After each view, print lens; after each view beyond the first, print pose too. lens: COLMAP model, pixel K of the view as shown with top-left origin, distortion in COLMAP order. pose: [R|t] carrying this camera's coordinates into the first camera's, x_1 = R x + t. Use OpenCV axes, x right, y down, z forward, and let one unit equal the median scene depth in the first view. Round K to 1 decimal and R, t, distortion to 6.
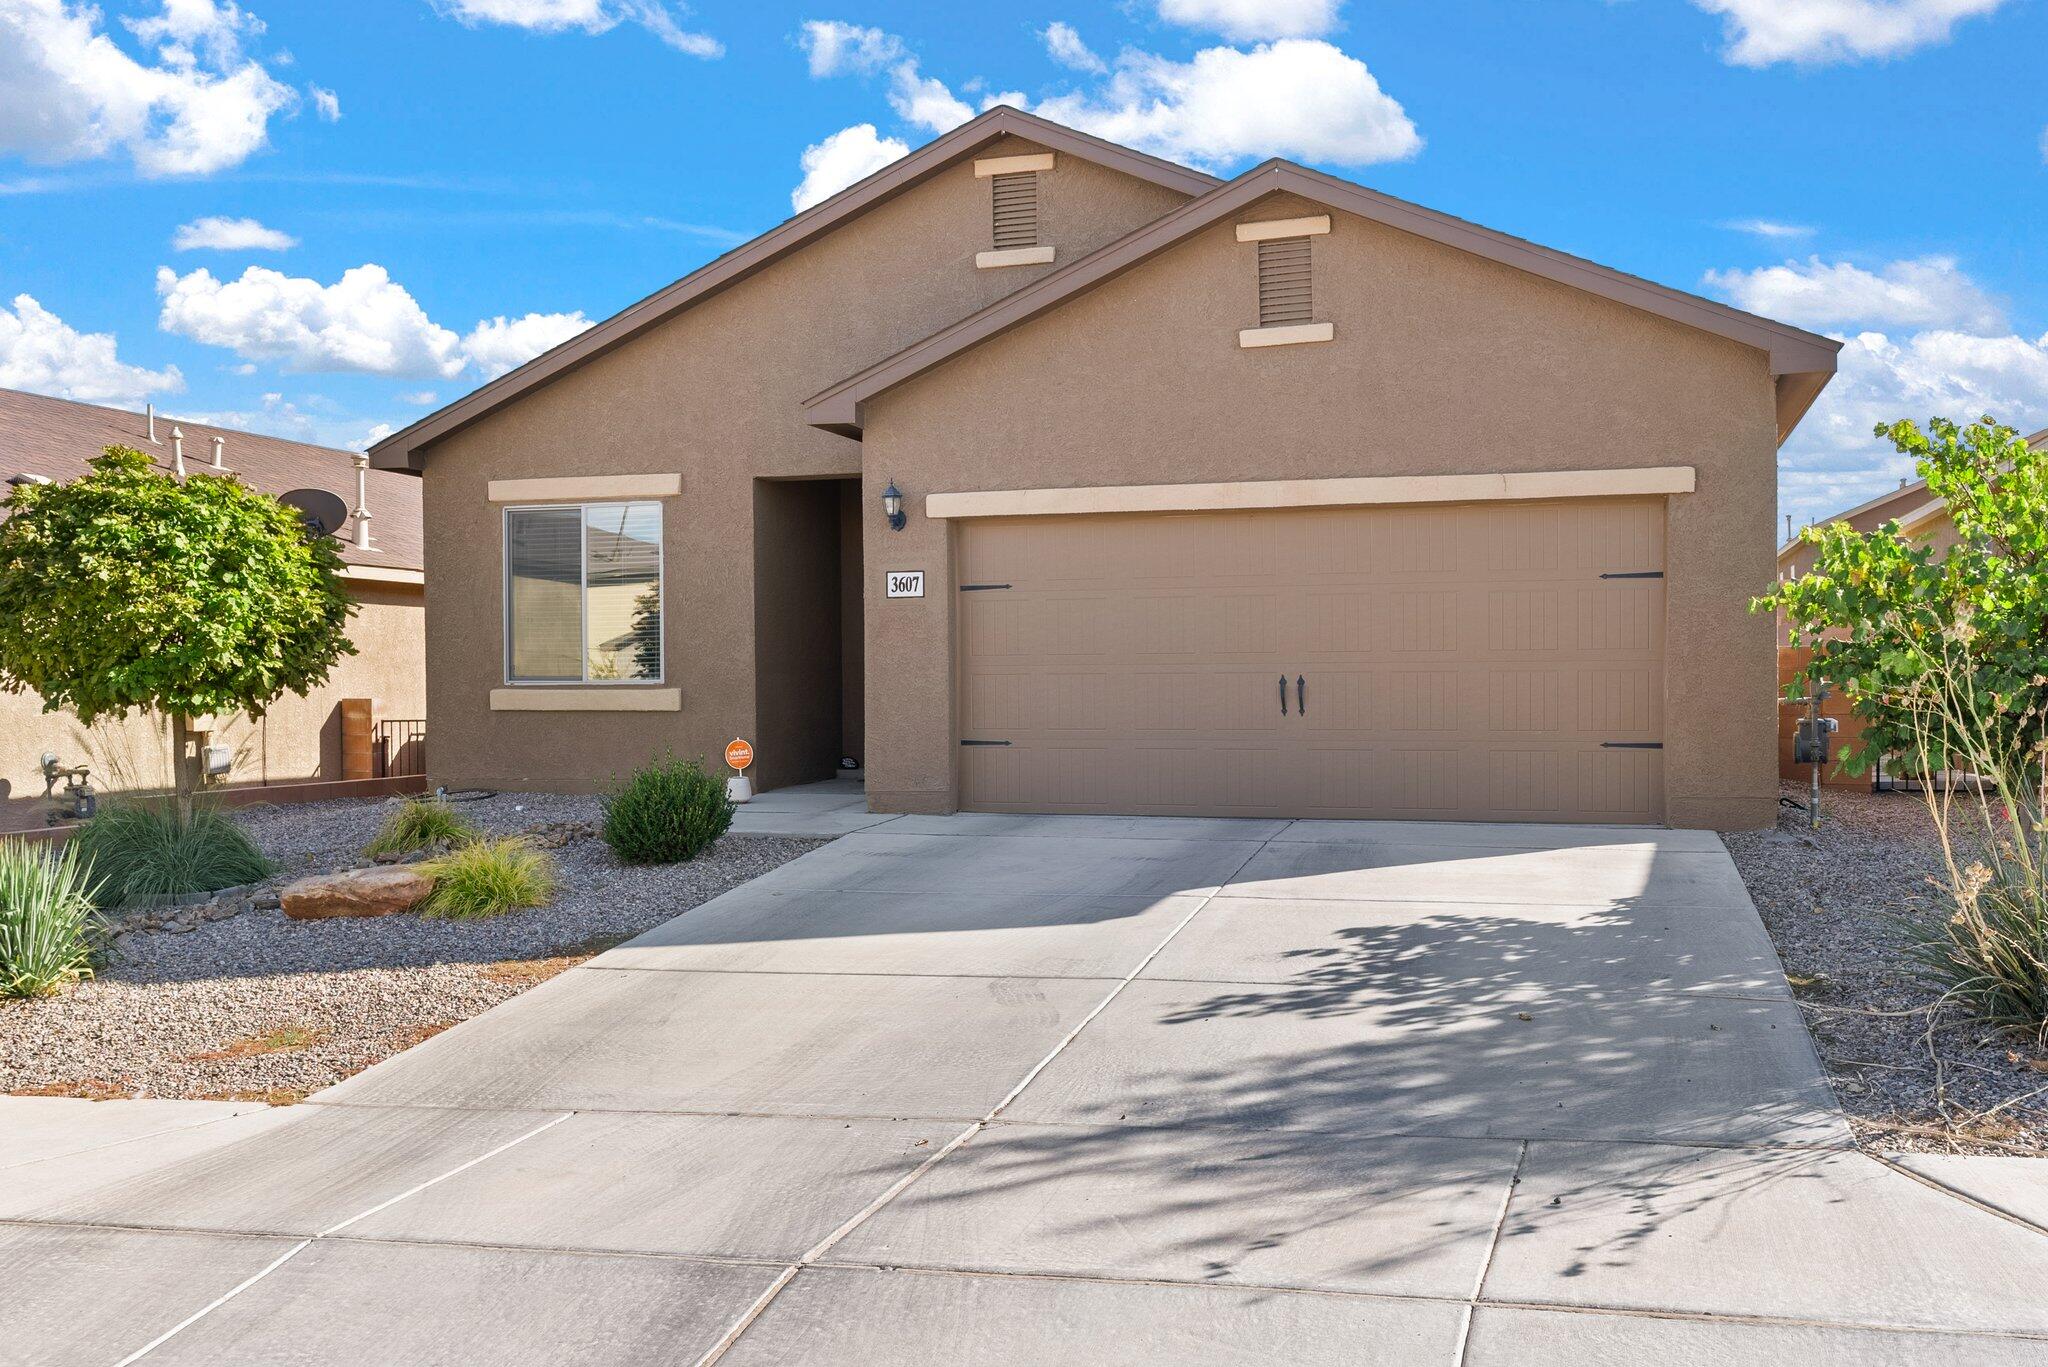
lens RADIAL K [[1866.5, 0, 1022.3], [0, 1866.5, 739.1], [0, 0, 1]] dist [-0.002431, -0.001131]
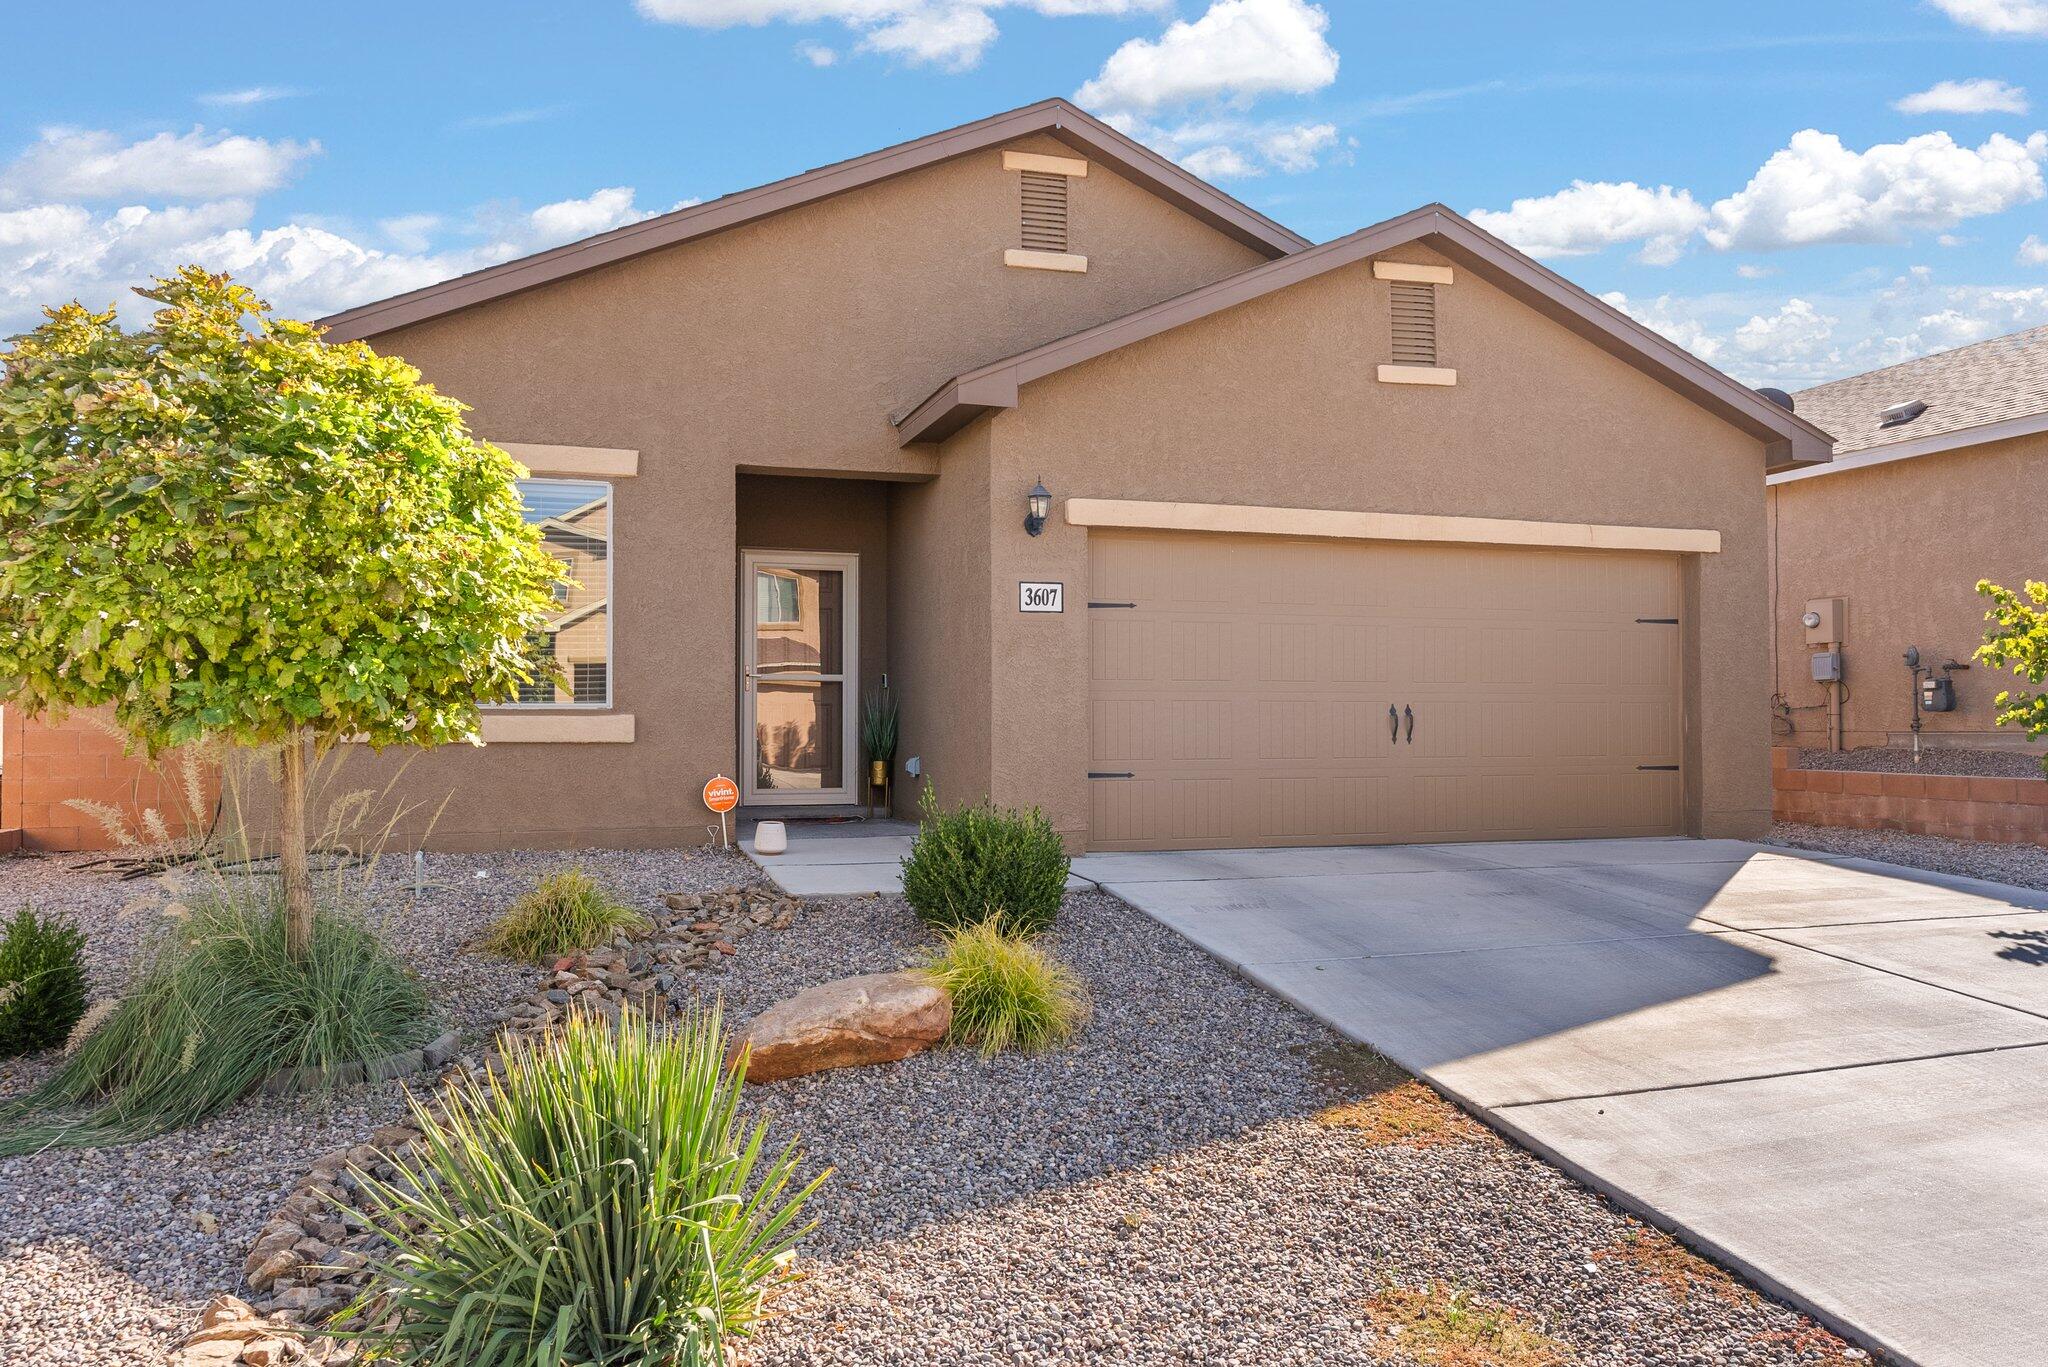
lens RADIAL K [[1459.8, 0, 1024.2], [0, 1459.8, 704.2], [0, 0, 1]] dist [-0.003547, -0.001466]
pose [[0.819495, 0.012406, 0.572952, -0.468480], [0.013383, 0.999079, -0.040775, -0.004238], [-0.572930, 0.041083, 0.818574, 0.443999]]
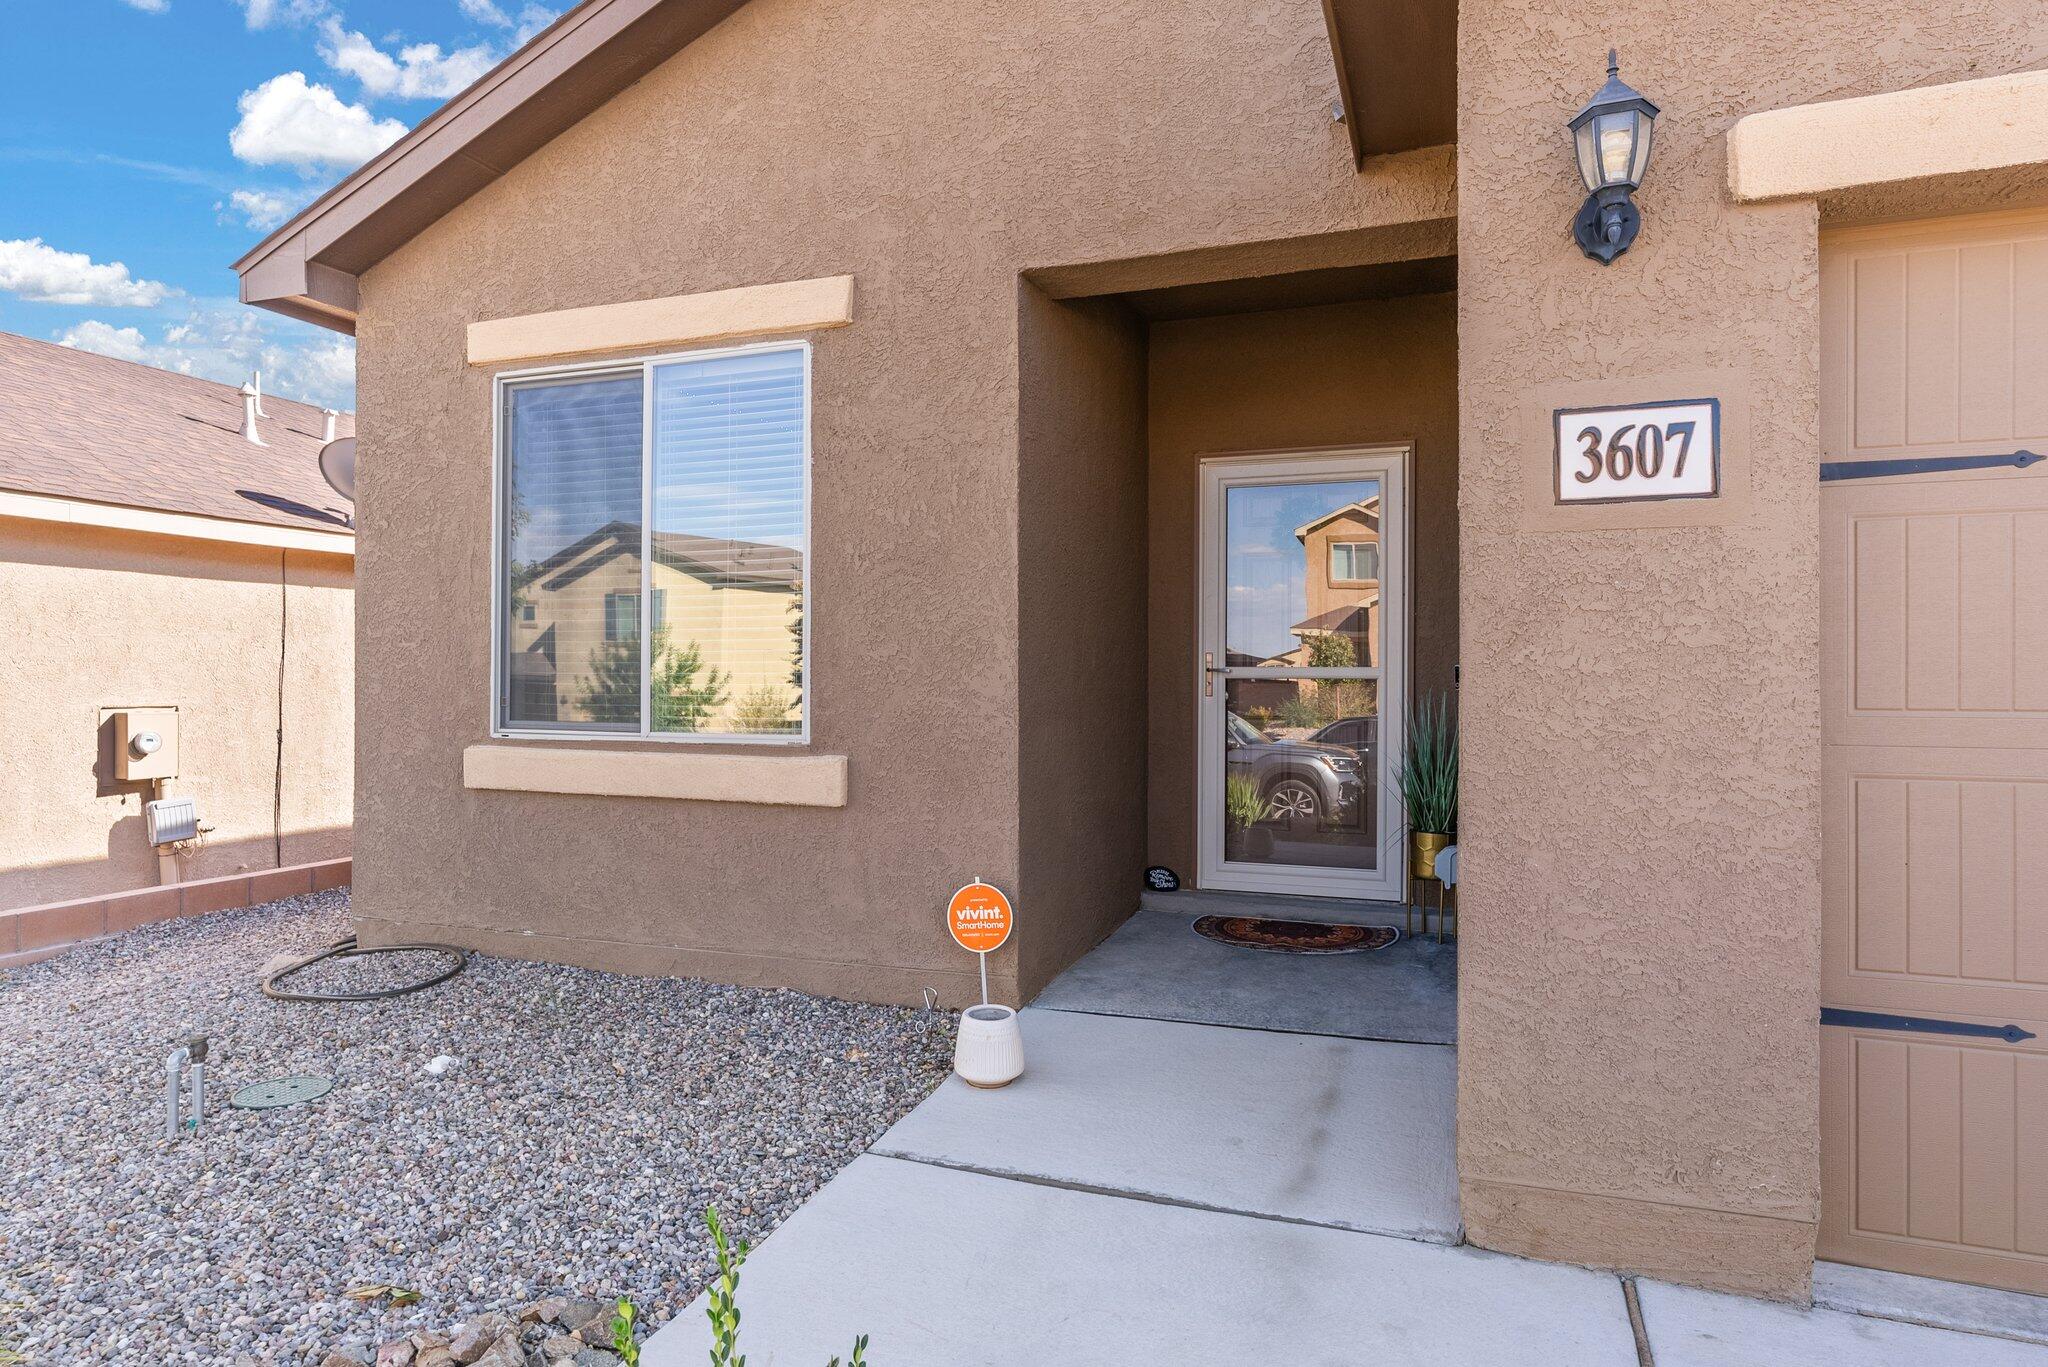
lens RADIAL K [[1203.7, 0, 1016.7], [0, 1203.7, 673.1], [0, 0, 1]] dist [-0.000784, 0.001120]
pose [[0.998288, 0.006974, -0.058074, -0.144993], [-0.008844, 0.999448, -0.032016, -0.043879], [0.057819, 0.032475, 0.997799, 0.823283]]
